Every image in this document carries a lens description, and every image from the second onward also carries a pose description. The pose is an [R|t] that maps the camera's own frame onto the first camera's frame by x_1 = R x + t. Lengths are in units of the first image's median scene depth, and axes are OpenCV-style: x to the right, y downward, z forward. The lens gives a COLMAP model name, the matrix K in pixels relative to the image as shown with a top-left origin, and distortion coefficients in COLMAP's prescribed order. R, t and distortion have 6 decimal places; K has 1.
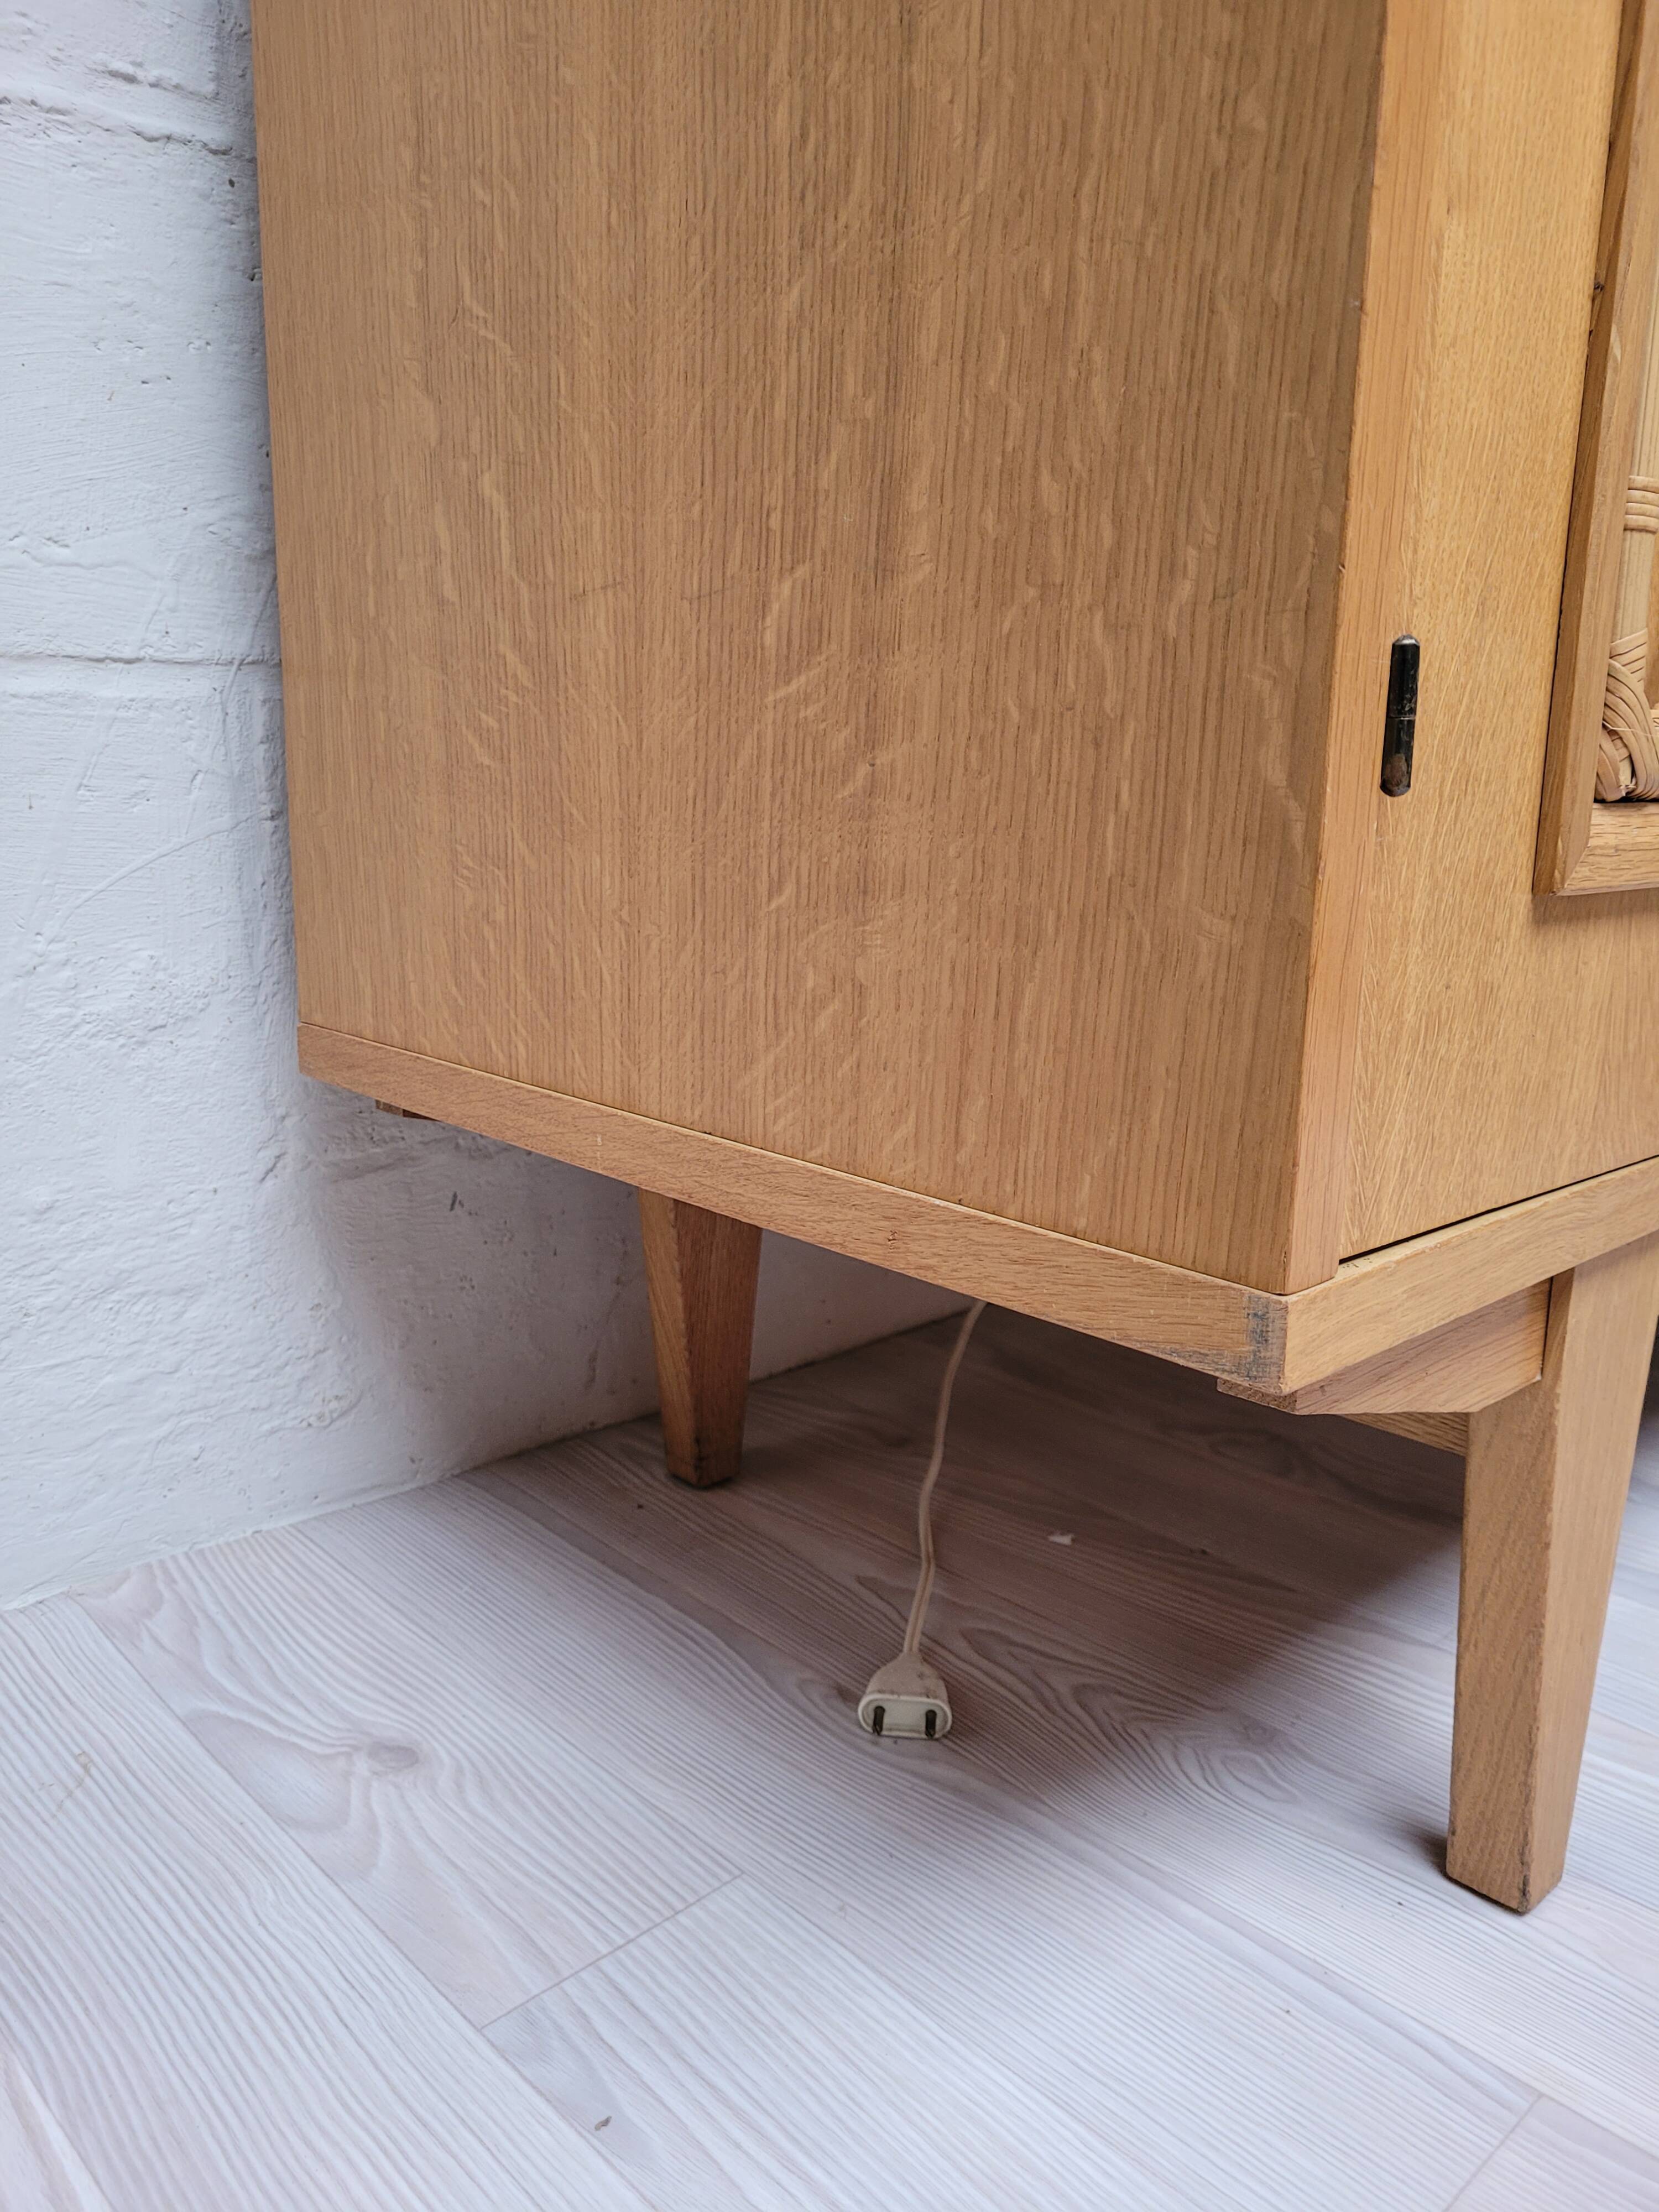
lens RADIAL K [[1661.6, 0, 829.5], [0, 1661.6, 1106.0], [0, 0, 1]] dist [0.066770, -0.067020]
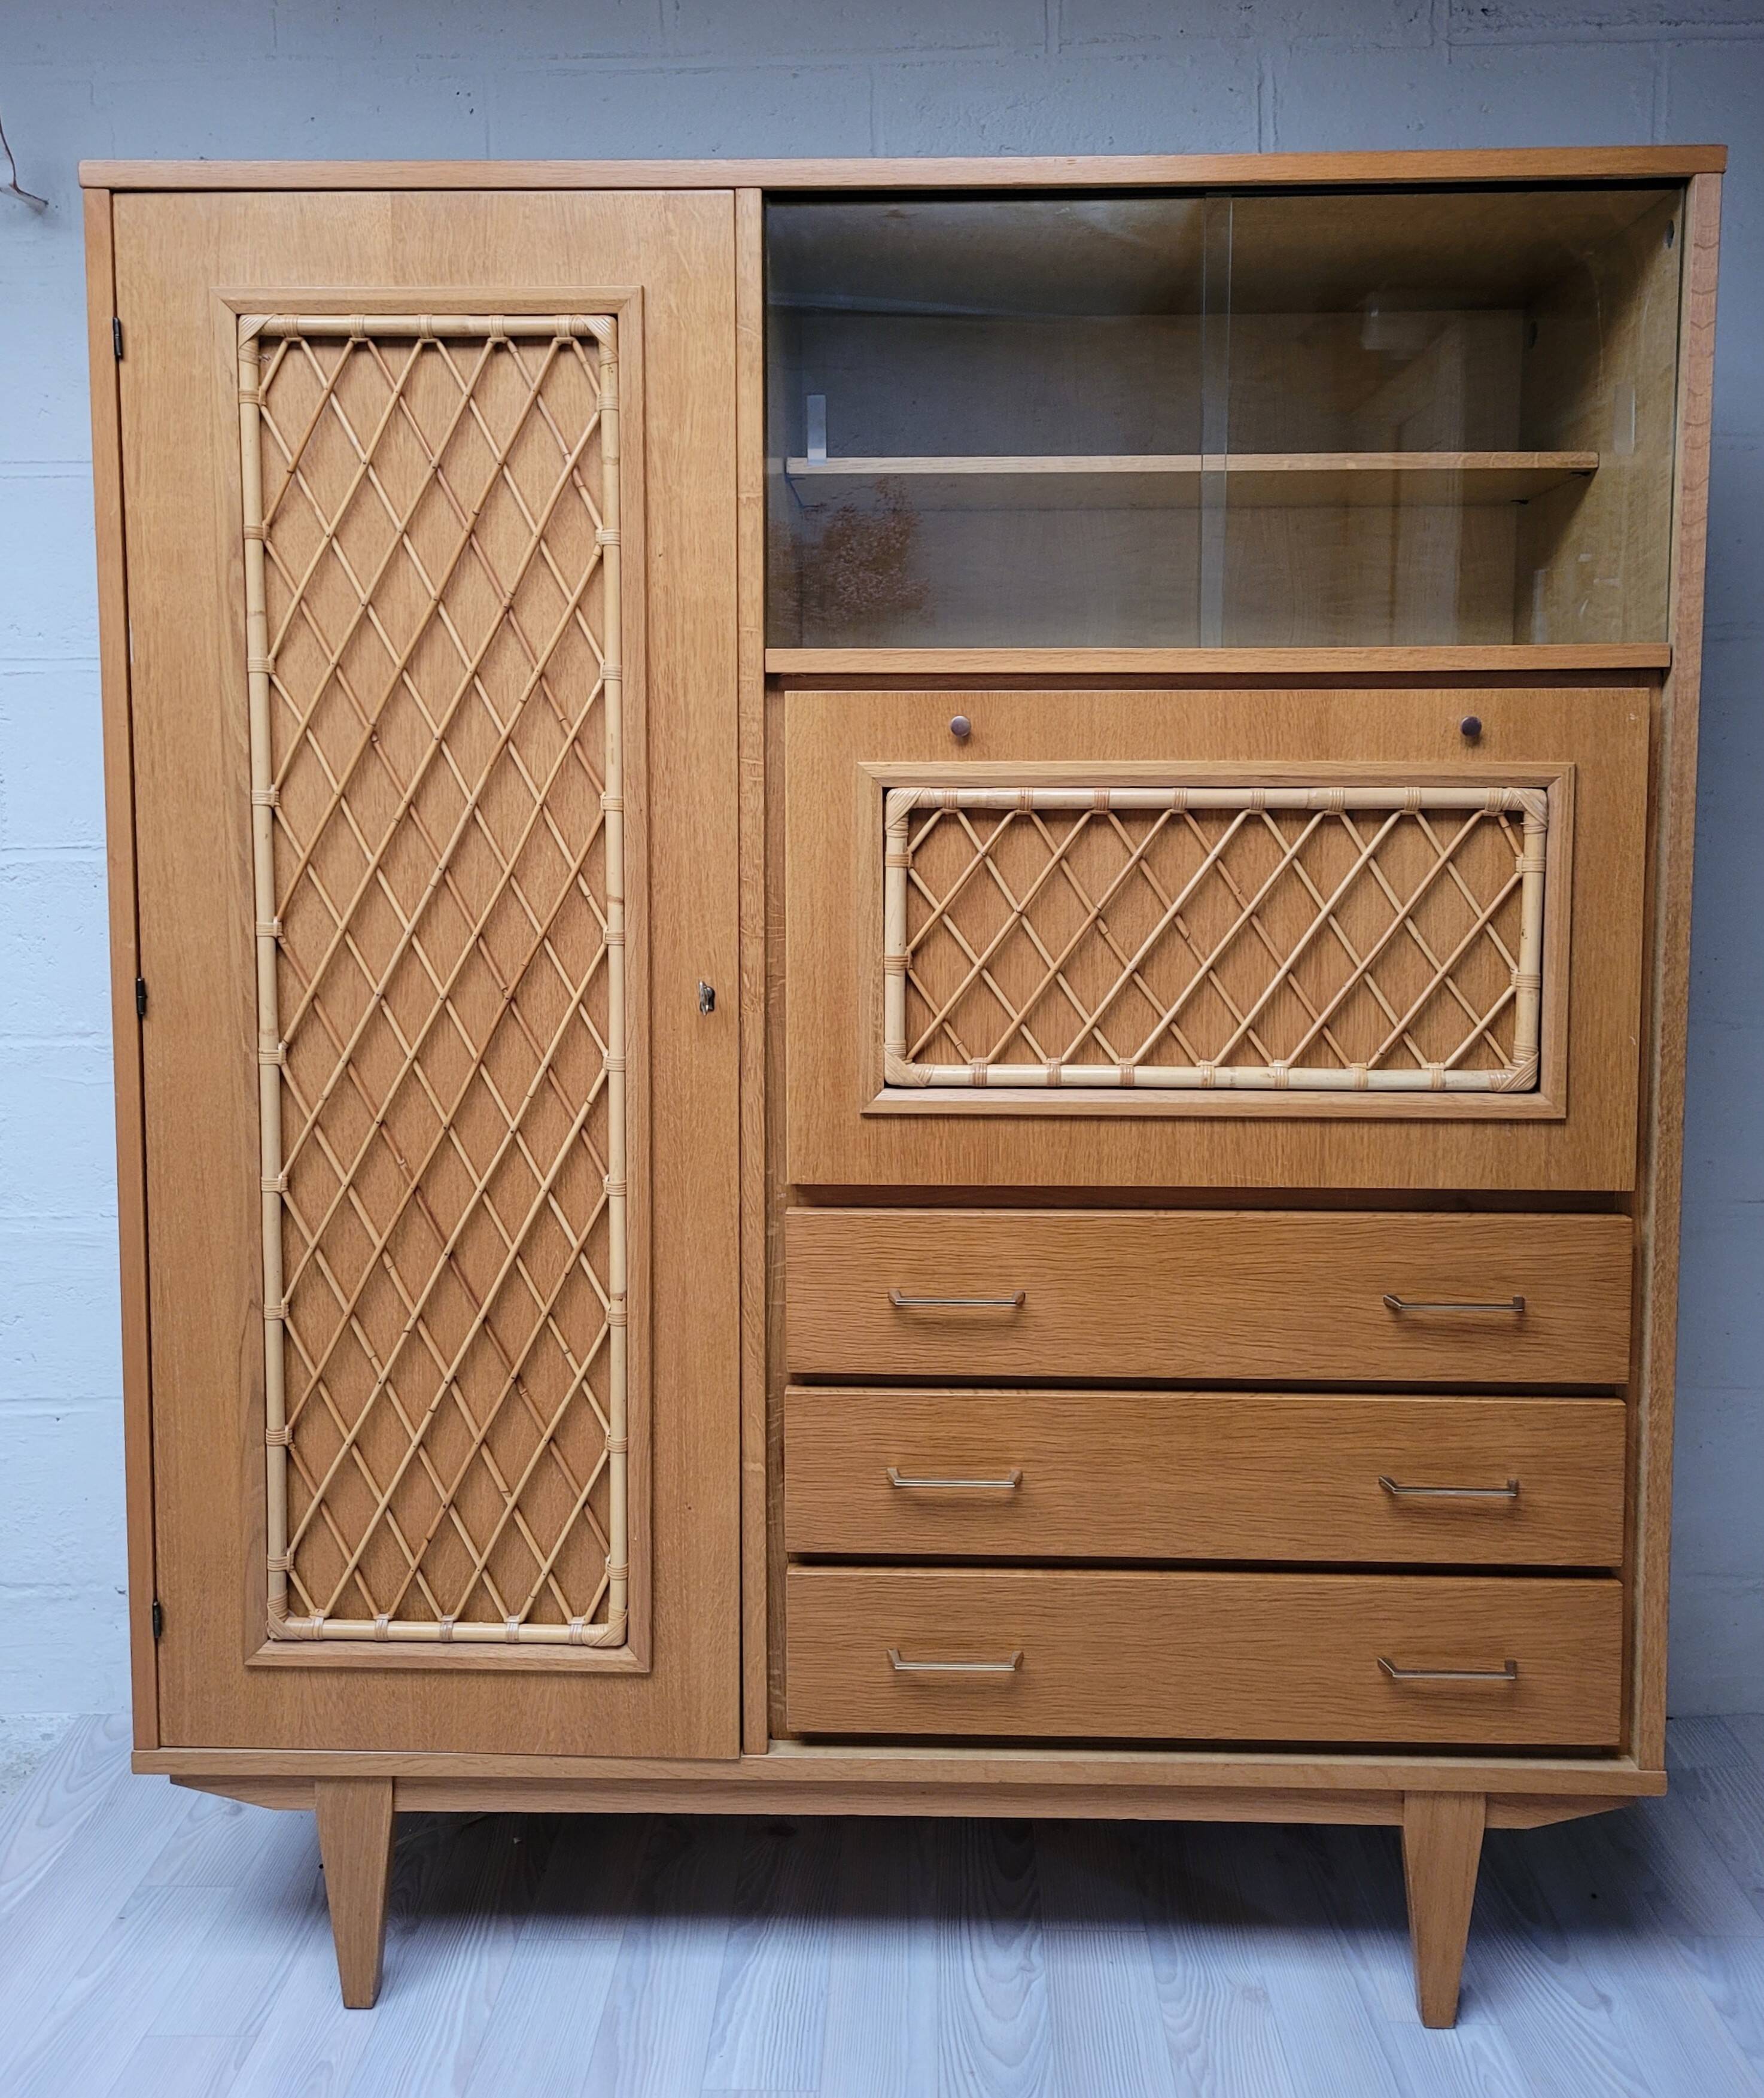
lens RADIAL K [[1785.0, 0, 893.1], [0, 1785.0, 916.3], [0, 0, 1]] dist [0.054095, -0.049471]
pose [[0.711237, 0.037192, -0.701968, 3.524469], [-0.130628, 0.988199, -0.079995, -1.368646], [0.690709, 0.148592, 0.707702, -0.898605]]
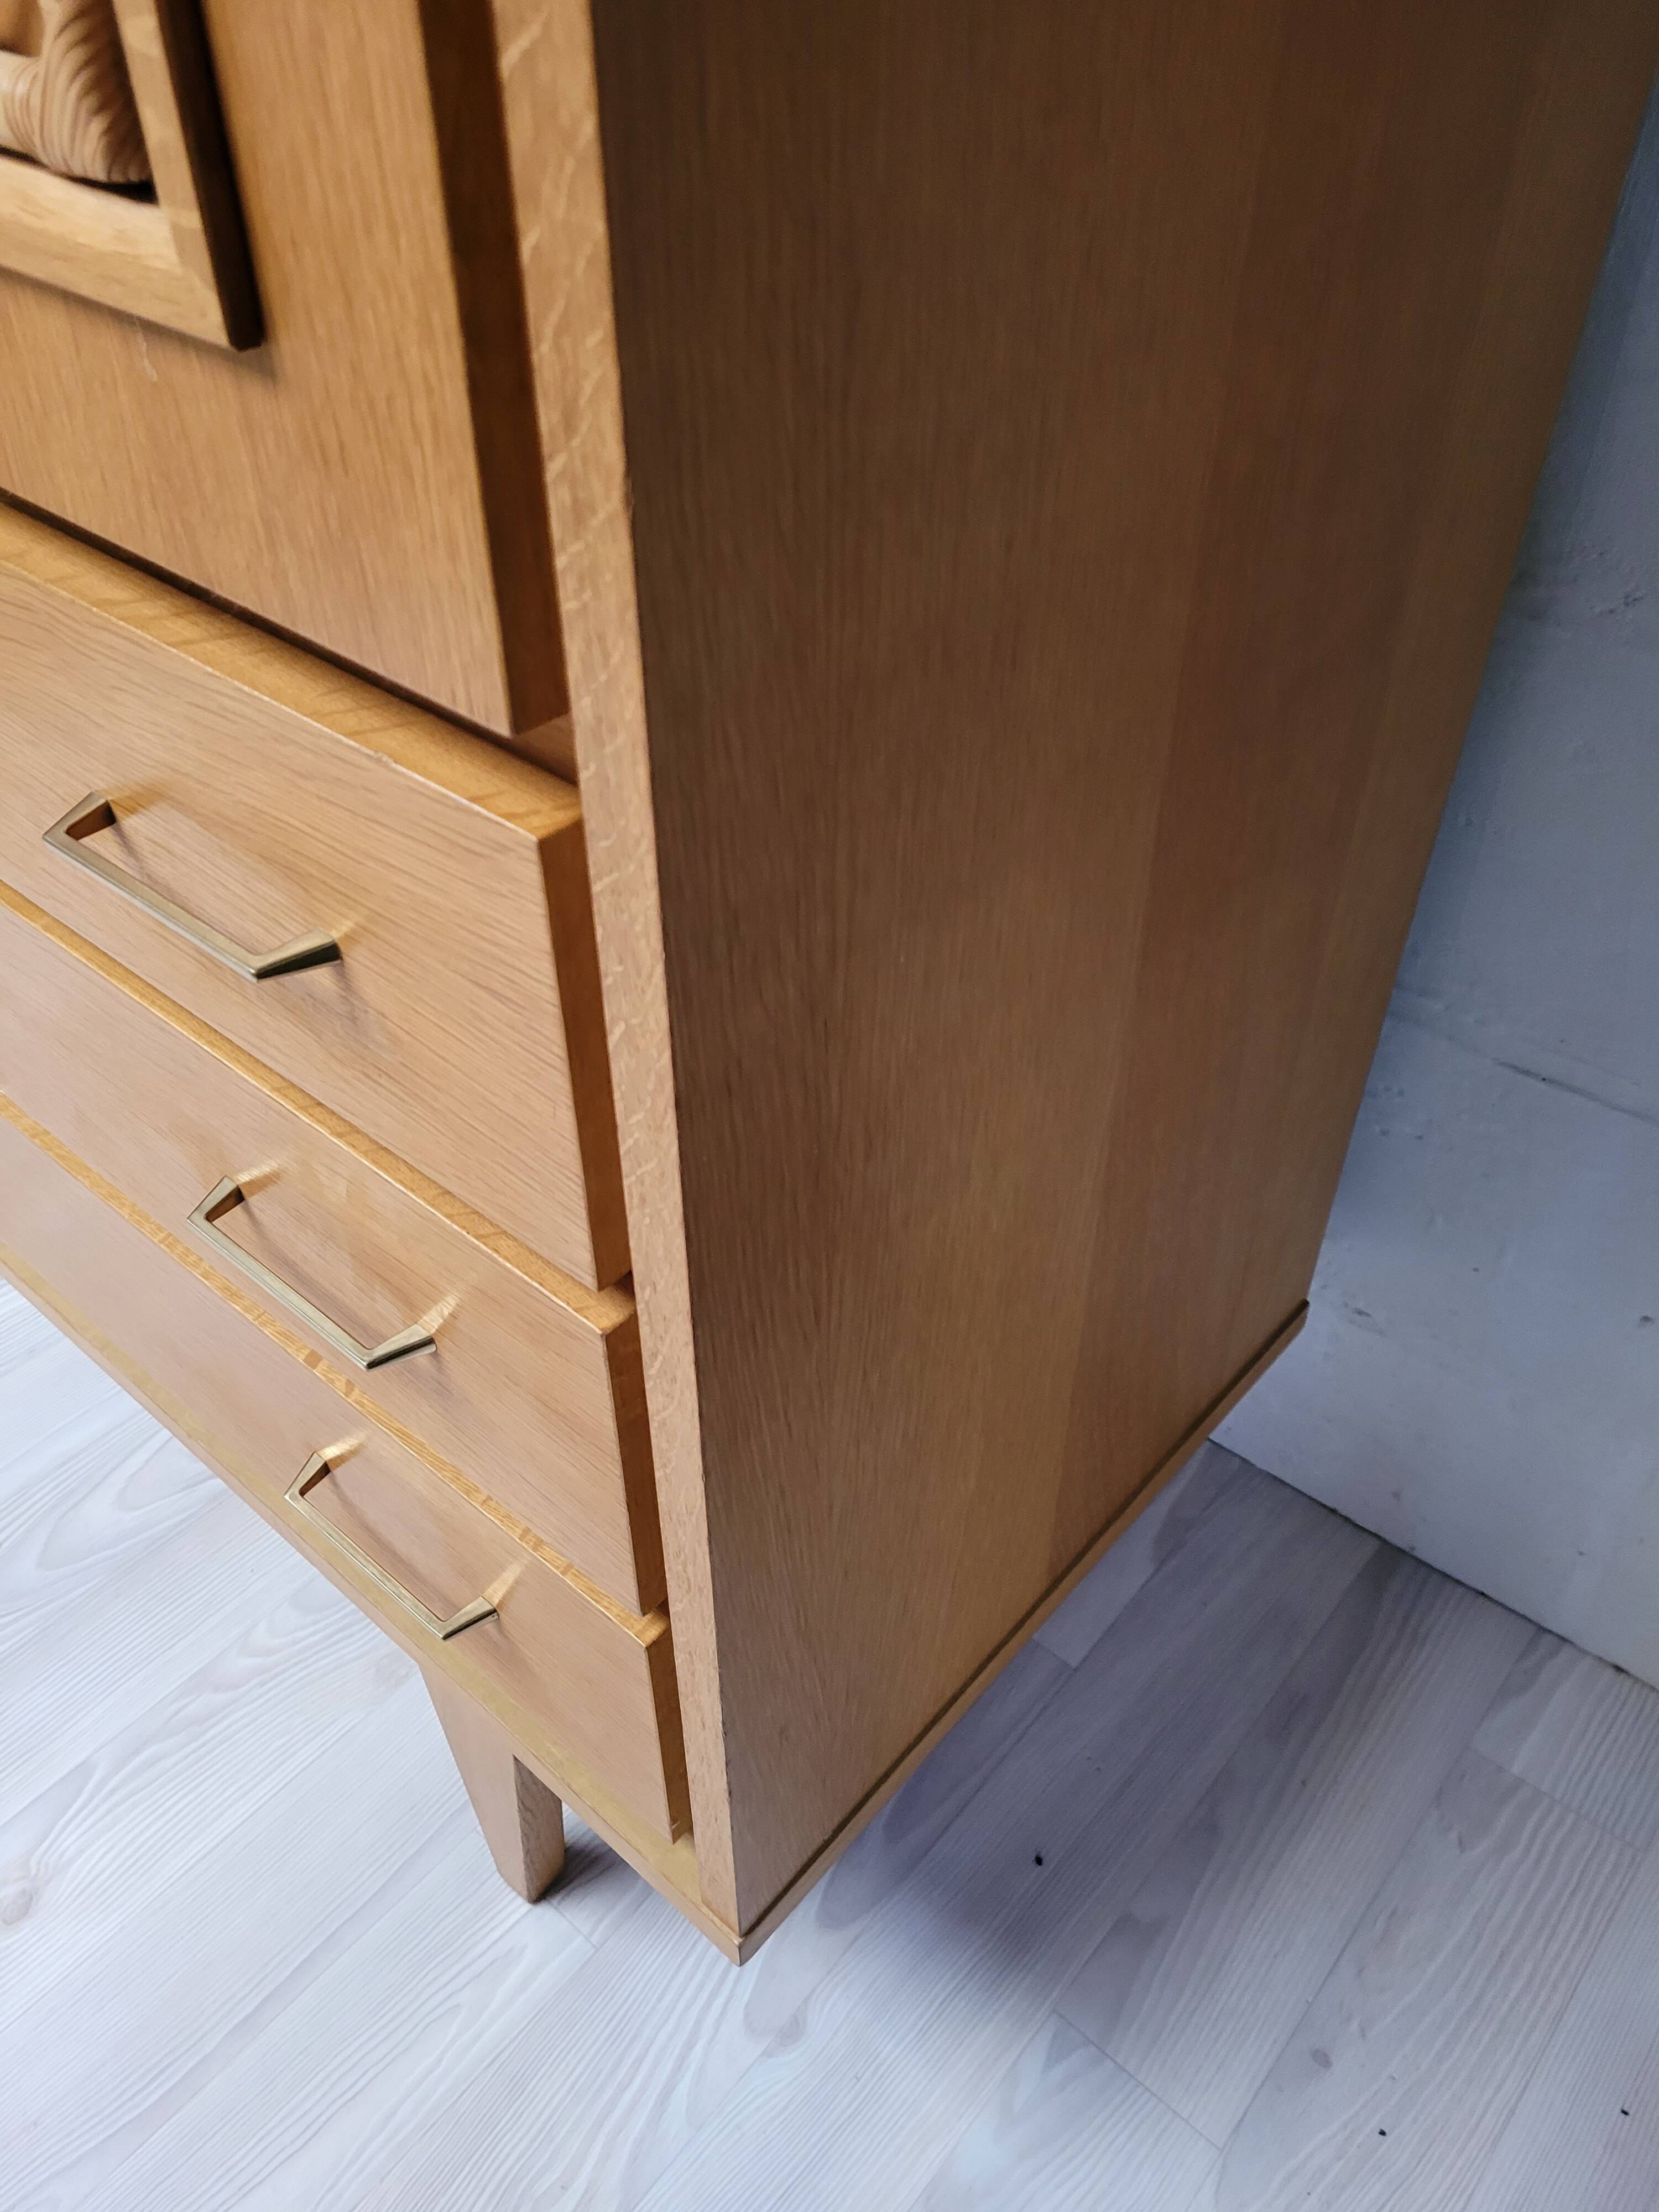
lens RADIAL K [[1682.9, 0, 826.1], [0, 1682.9, 1124.0], [0, 0, 1]] dist [0.060102, -0.058979]
pose [[0.098585, 0.647811, -0.755396, 2.894198], [-0.197410, 0.756738, 0.623199, -1.665442], [0.975351, 0.087685, 0.202487, 2.364529]]
